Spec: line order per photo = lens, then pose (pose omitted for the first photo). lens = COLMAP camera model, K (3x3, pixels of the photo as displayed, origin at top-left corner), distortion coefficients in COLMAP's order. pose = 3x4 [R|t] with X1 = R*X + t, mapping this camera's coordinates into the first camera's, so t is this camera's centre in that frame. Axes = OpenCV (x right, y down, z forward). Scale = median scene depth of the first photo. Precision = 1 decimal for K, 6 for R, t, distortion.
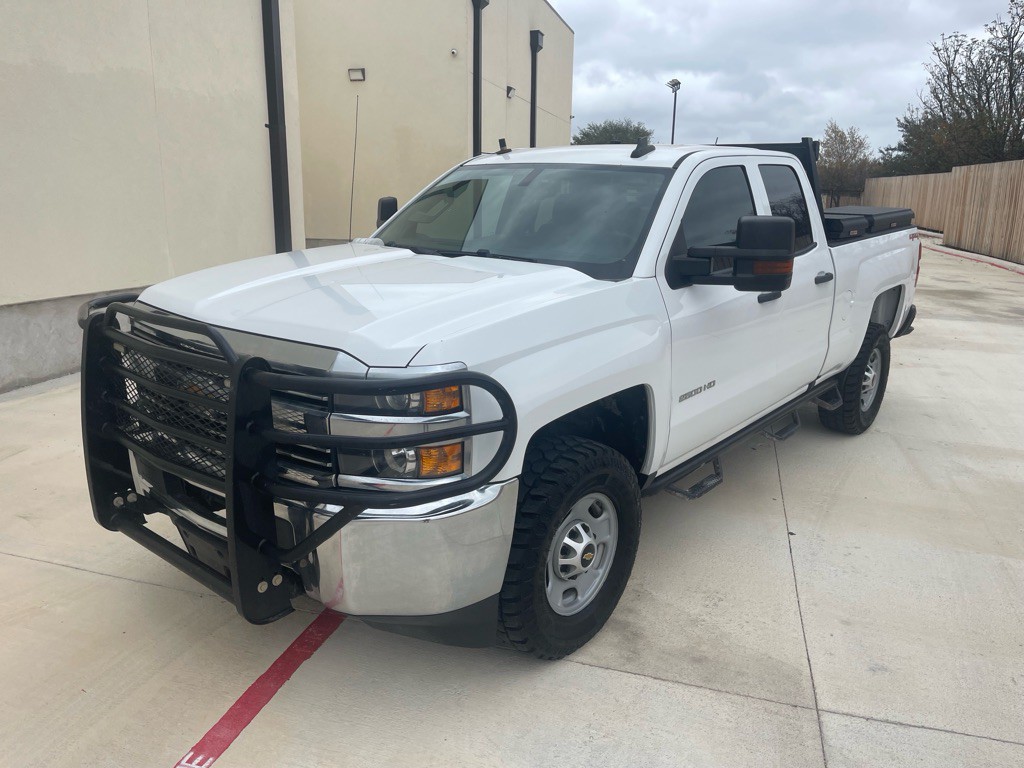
lens RADIAL K [[766.6, 0, 514.5], [0, 766.6, 391.1], [0, 0, 1]] dist [0.074754, -0.107228]
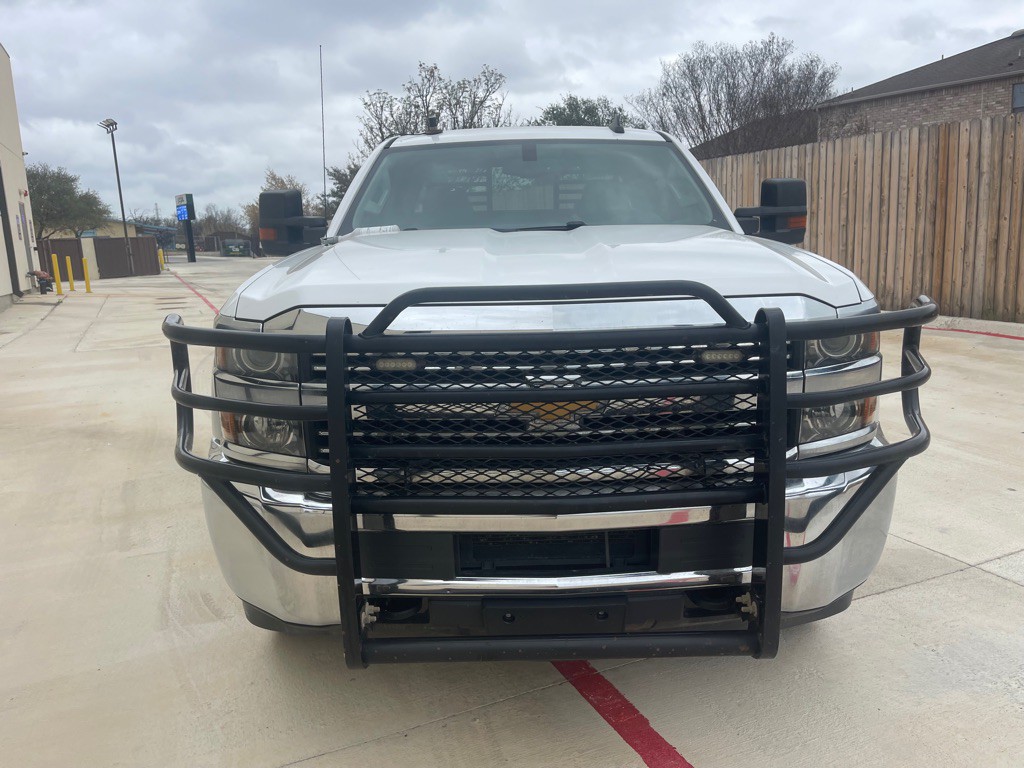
lens RADIAL K [[766.6, 0, 514.5], [0, 766.6, 391.1], [0, 0, 1]] dist [0.074754, -0.107228]
pose [[0.761576, -0.172331, 0.624744, -0.837225], [0.210478, 0.977511, 0.013063, -0.020052], [-0.612945, 0.121547, 0.780721, 0.452202]]
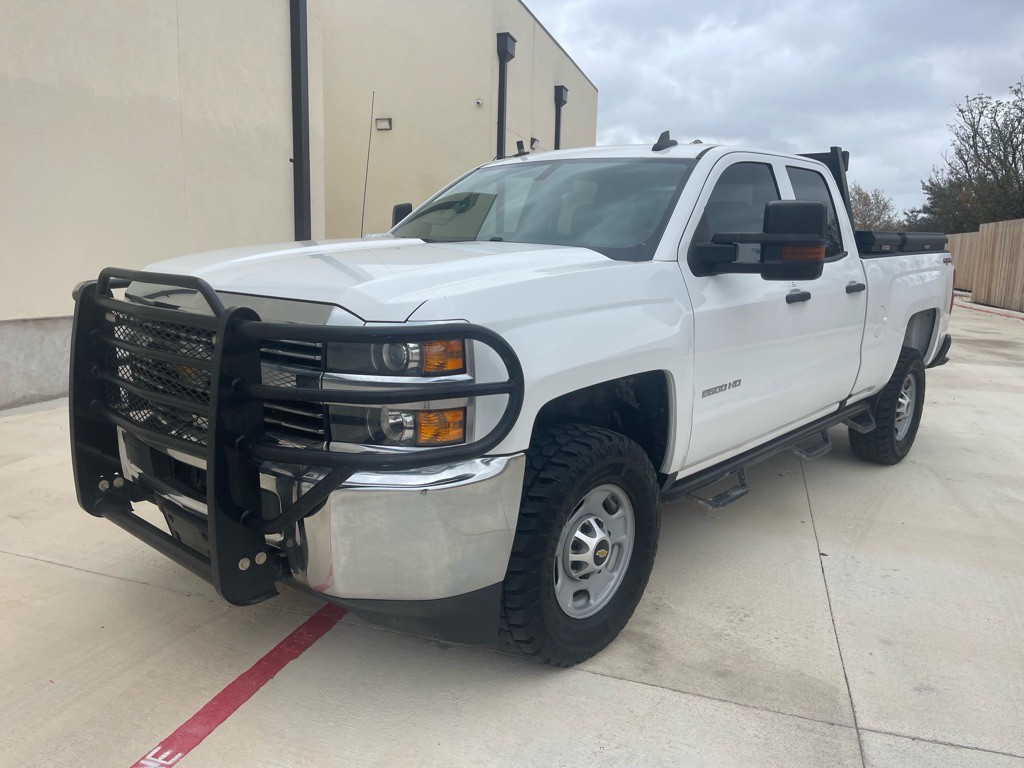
lens RADIAL K [[768.0, 0, 510.2], [0, 768.0, 397.4], [0, 0, 1]] dist [0.076126, -0.110891]
pose [[0.999311, 0.018184, -0.032352, 0.012177], [-0.020312, 0.997566, -0.066699, 0.085584], [0.031061, 0.067310, 0.997249, 0.061624]]
